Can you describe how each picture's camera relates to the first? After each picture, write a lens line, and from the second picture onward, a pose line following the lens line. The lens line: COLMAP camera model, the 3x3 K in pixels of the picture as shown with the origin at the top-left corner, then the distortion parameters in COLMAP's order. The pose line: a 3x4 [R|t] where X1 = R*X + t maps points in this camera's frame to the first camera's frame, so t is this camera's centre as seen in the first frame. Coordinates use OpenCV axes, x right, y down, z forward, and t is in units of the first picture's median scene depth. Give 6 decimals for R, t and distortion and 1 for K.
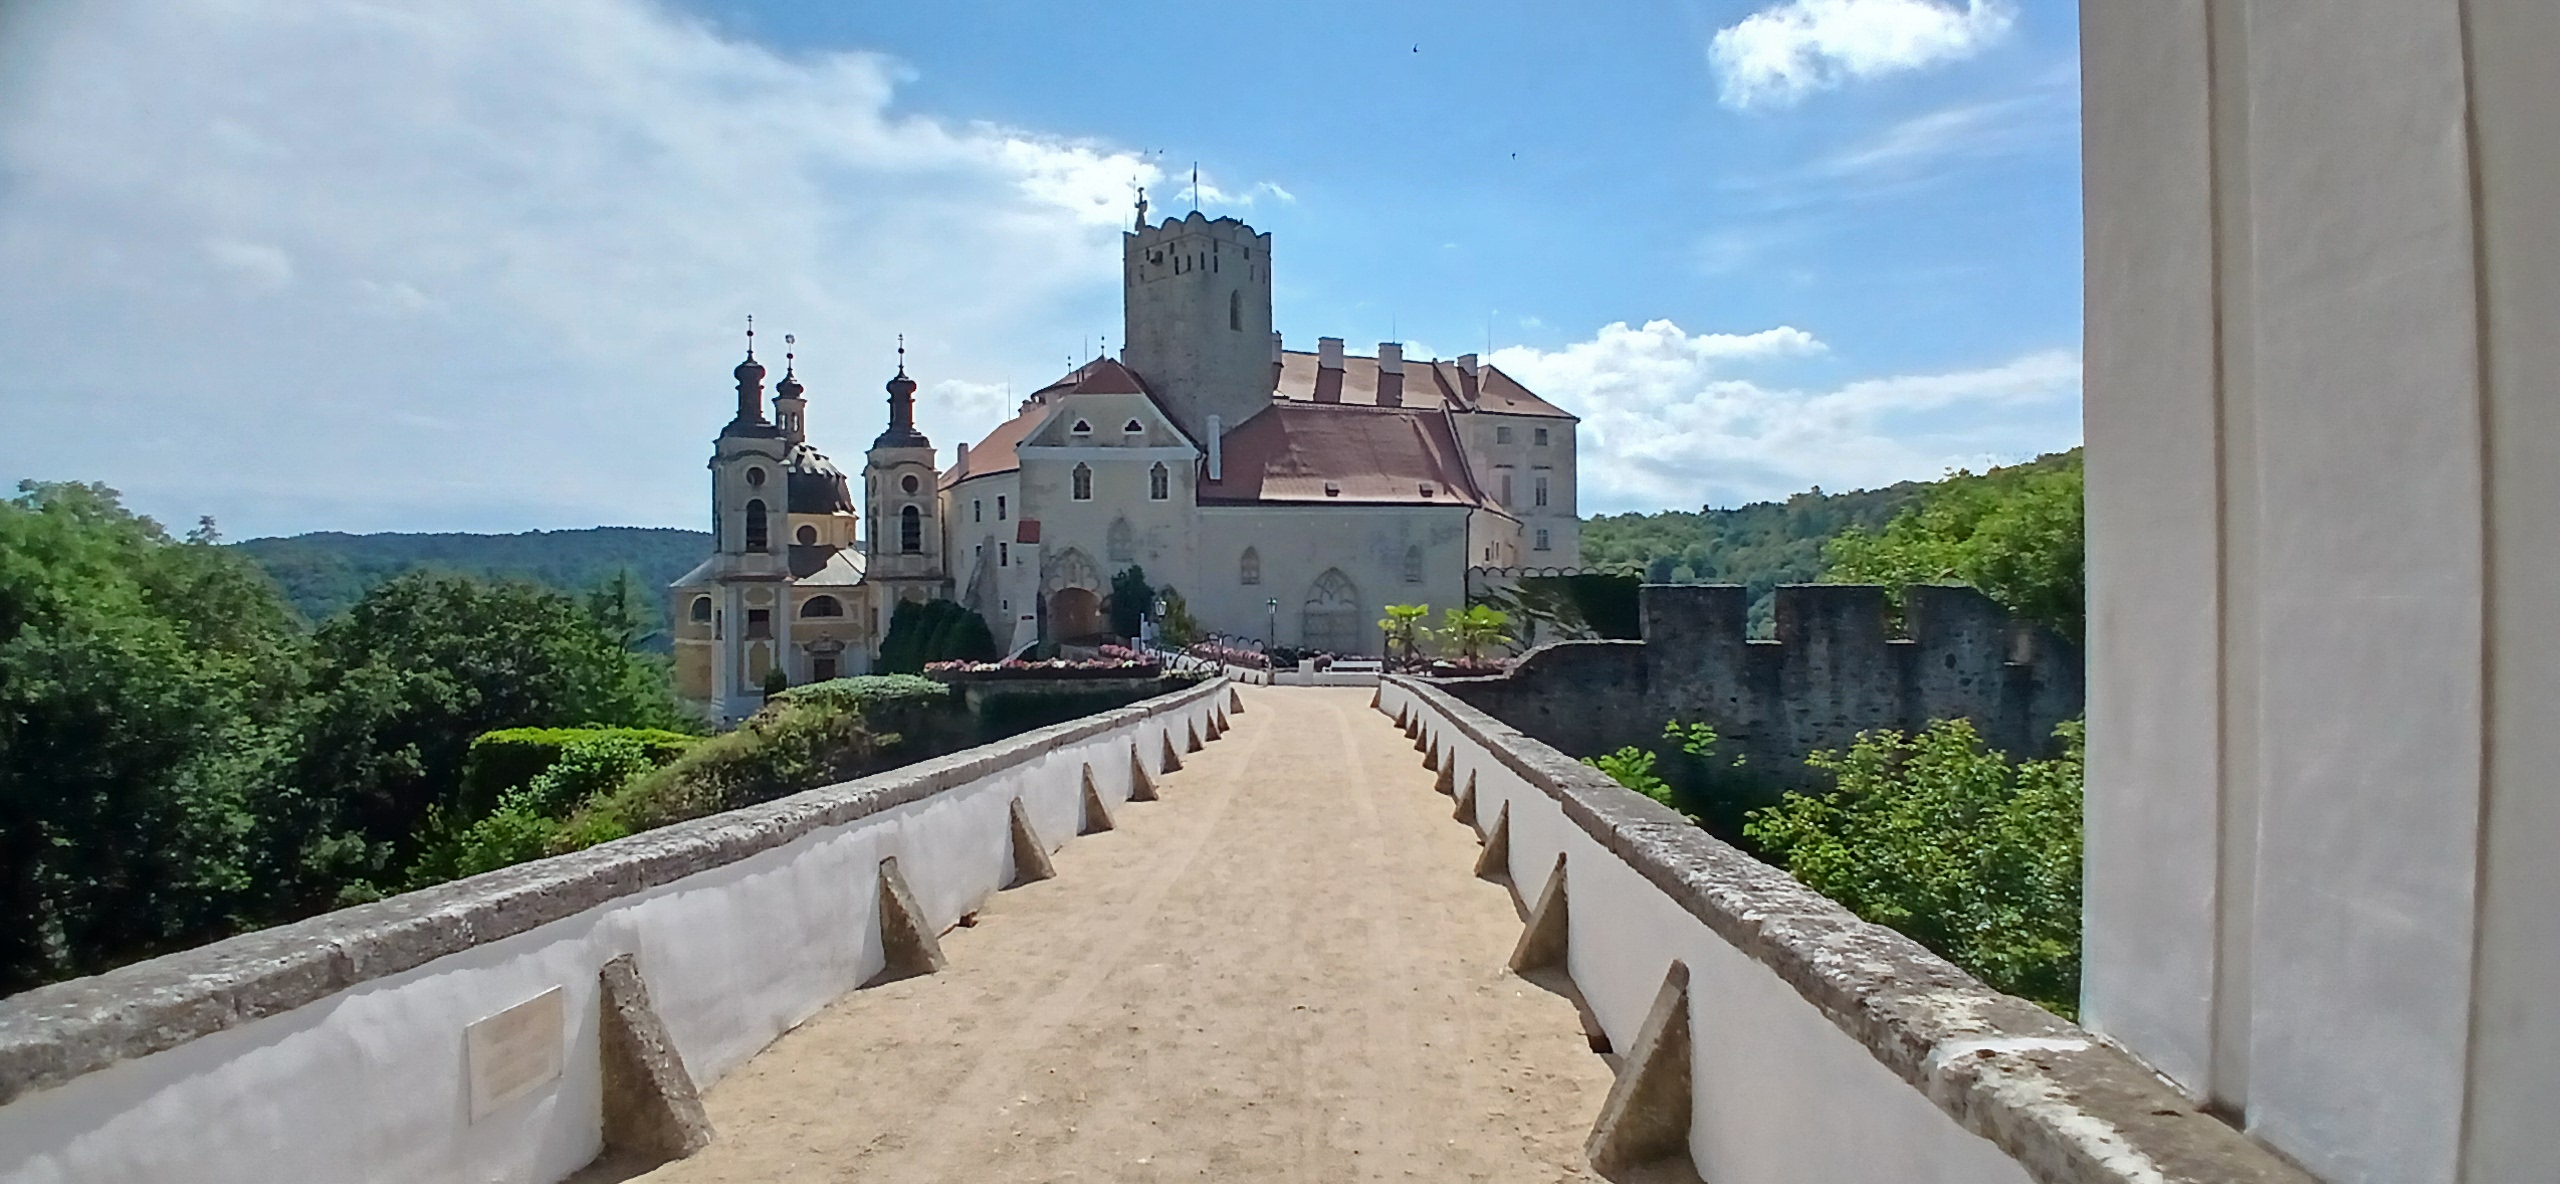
lens RADIAL K [[1263.7, 0, 1277.2], [0, 1263.7, 604.6], [0, 0, 1]] dist [0.018786, -0.053283]
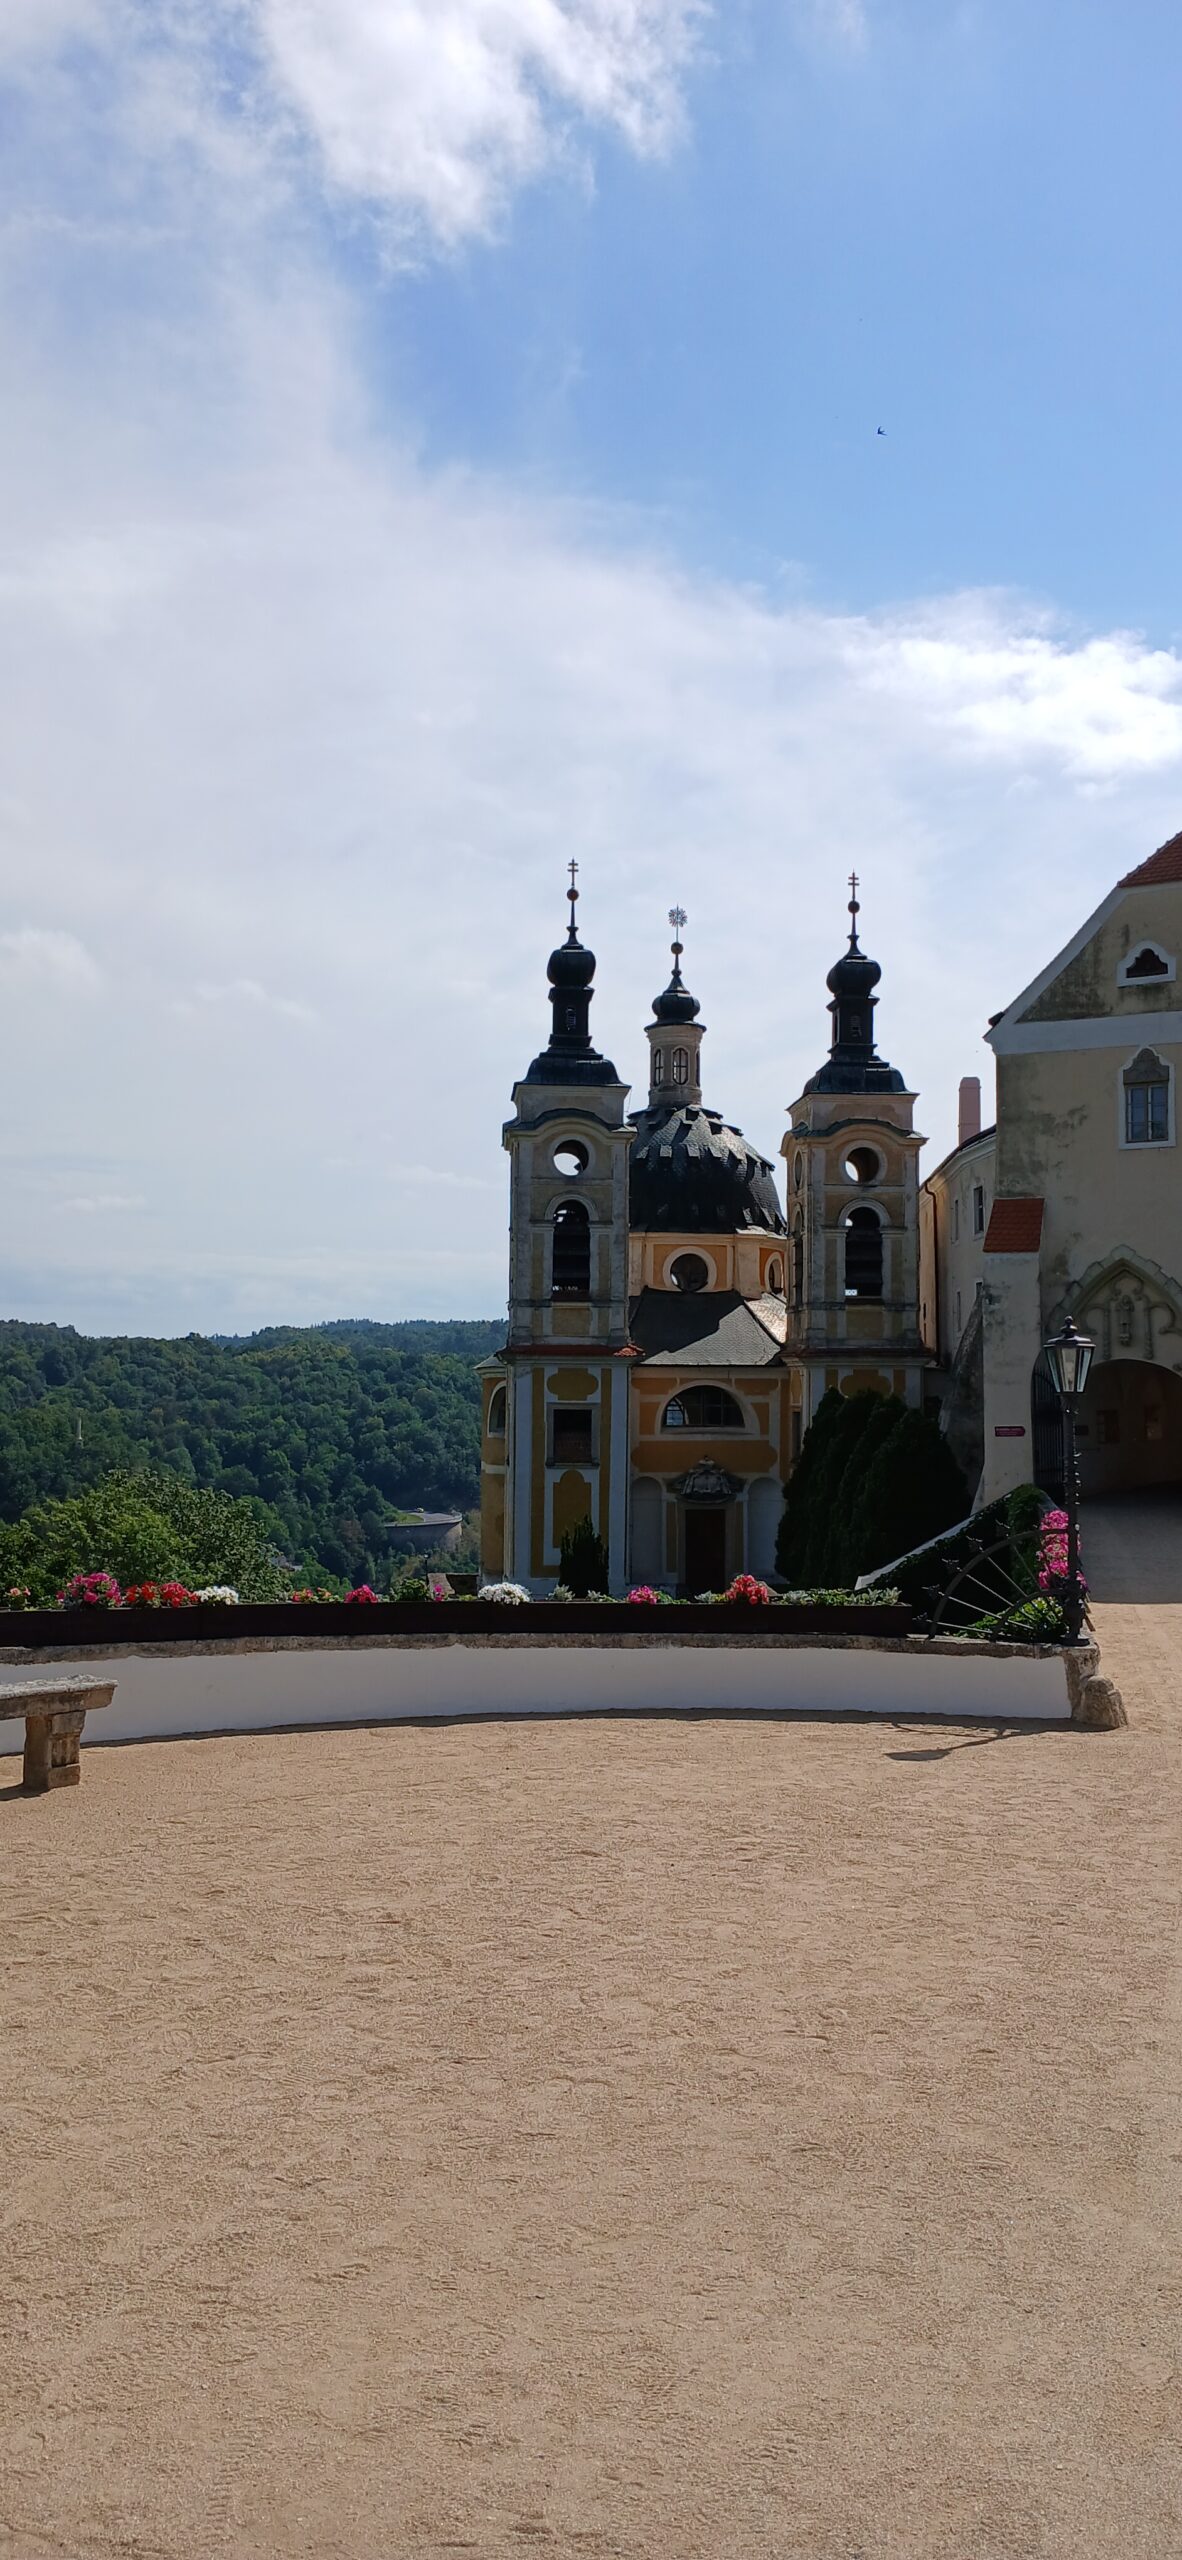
lens RADIAL K [[1936.9, 0, 604.0], [0, 1936.9, 1279.1], [0, 0, 1]] dist [0.009116, 0.000934]
pose [[0.865565, -0.019374, -0.500422, 0.003875], [-0.018801, 0.997290, -0.071129, 0.007600], [0.500444, 0.070975, 0.862855, 0.356301]]
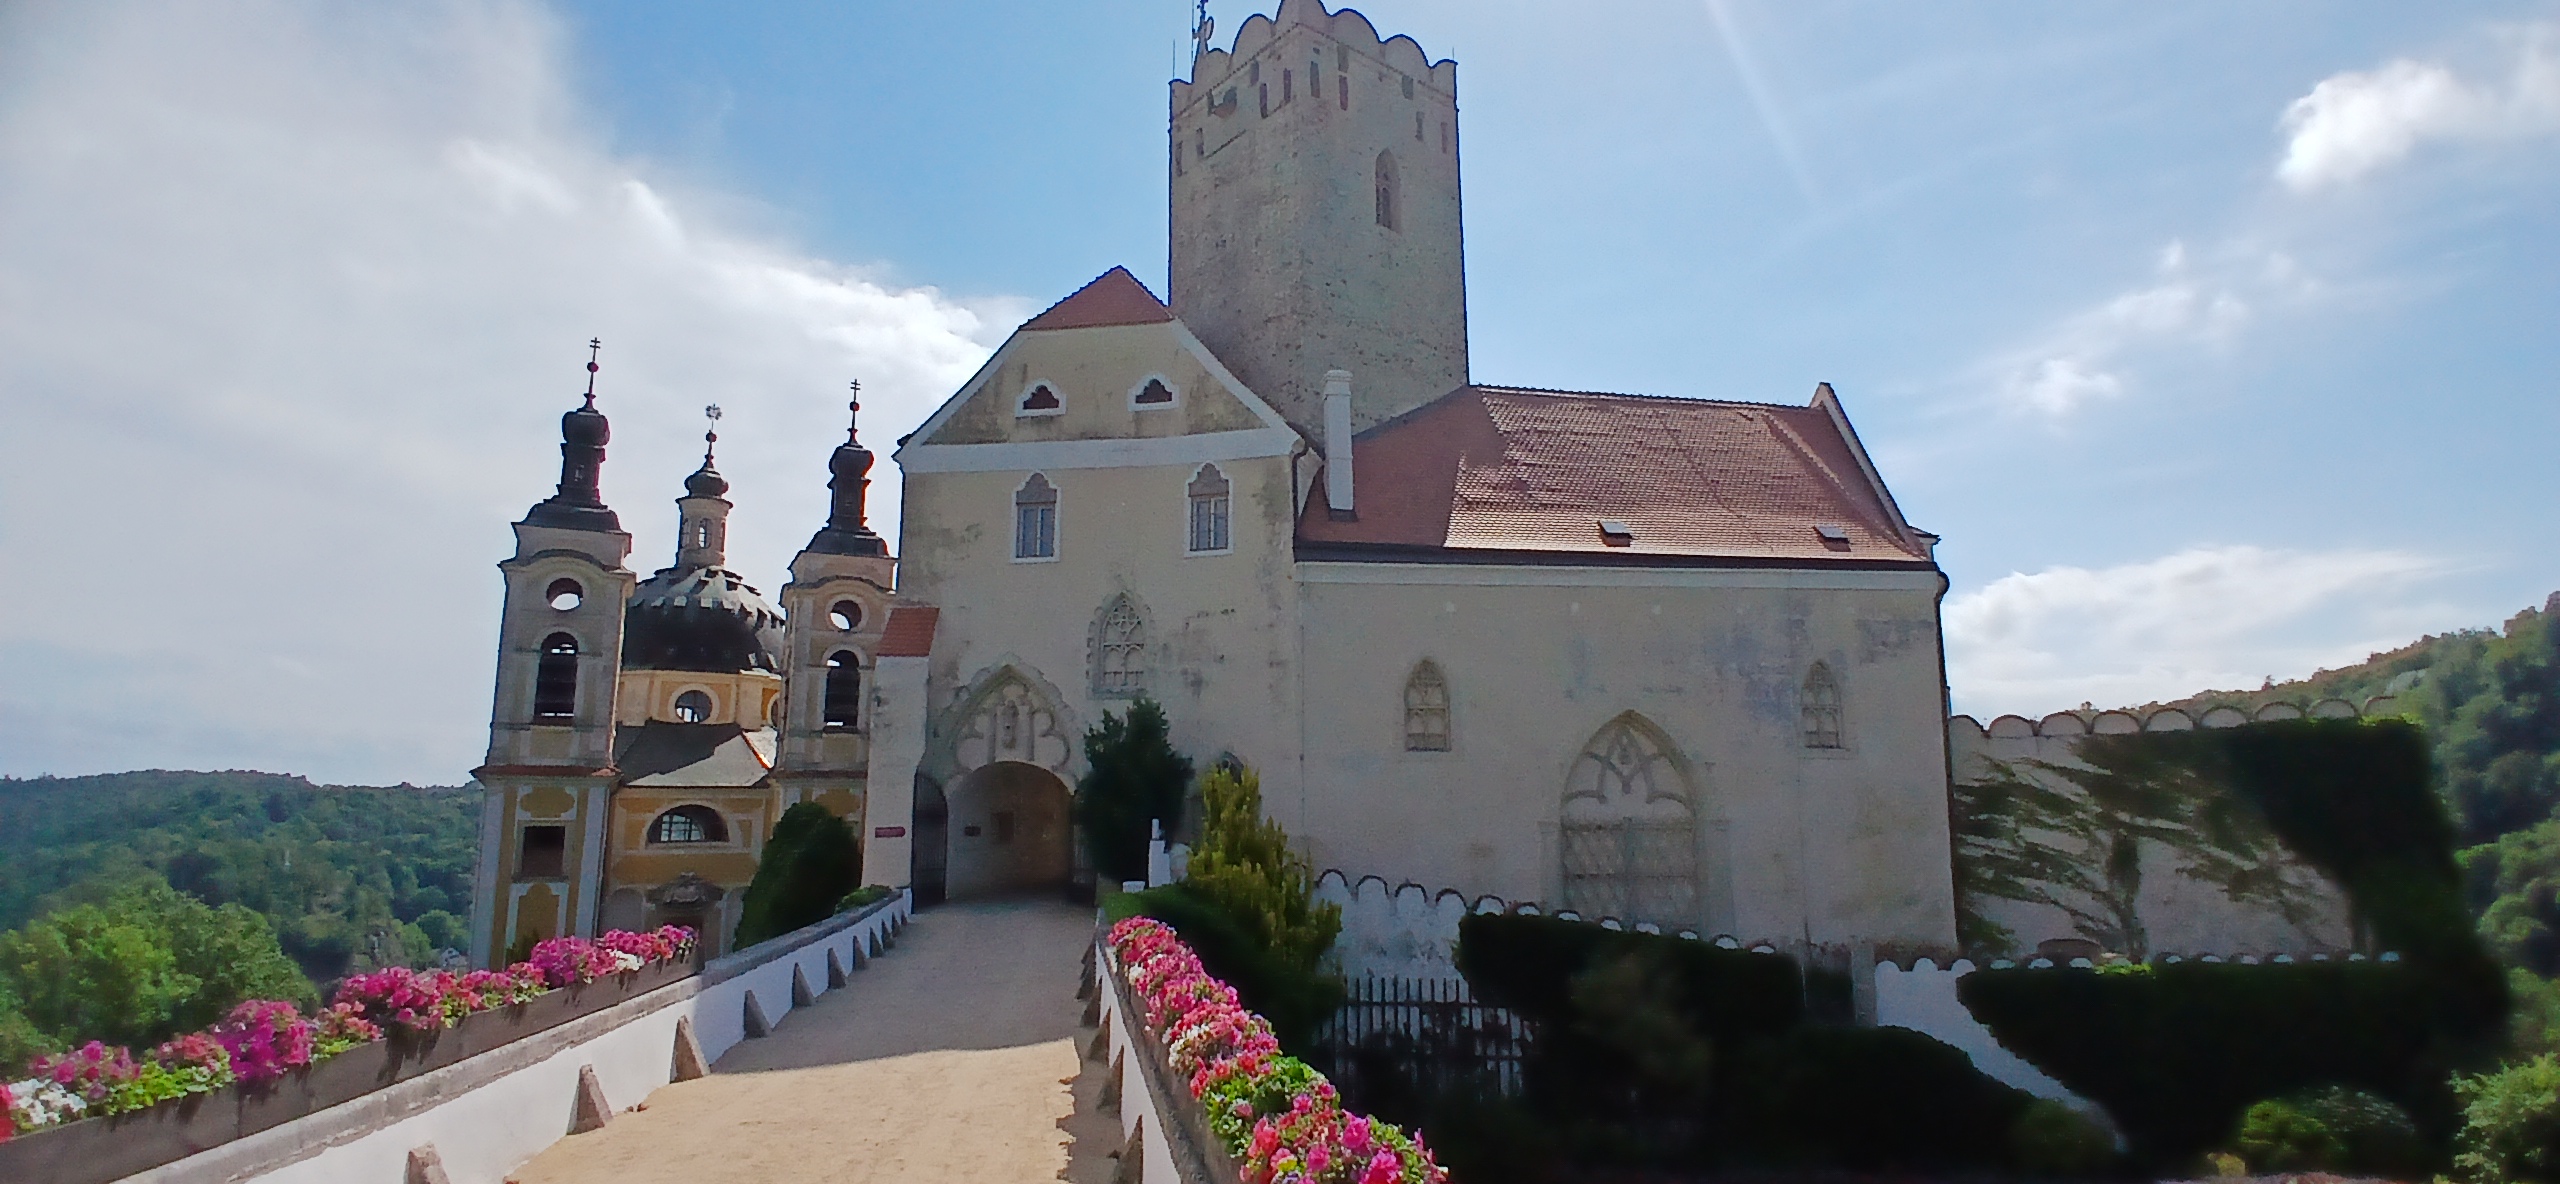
lens RADIAL K [[1257.3, 0, 1281.6], [0, 1257.3, 596.0], [0, 0, 1]] dist [0.018814, -0.051739]
pose [[0.991061, -0.024874, -0.131069, -0.013037], [-0.001162, 0.980818, -0.194924, 0.013503], [0.133403, 0.193334, 0.972021, 0.552227]]
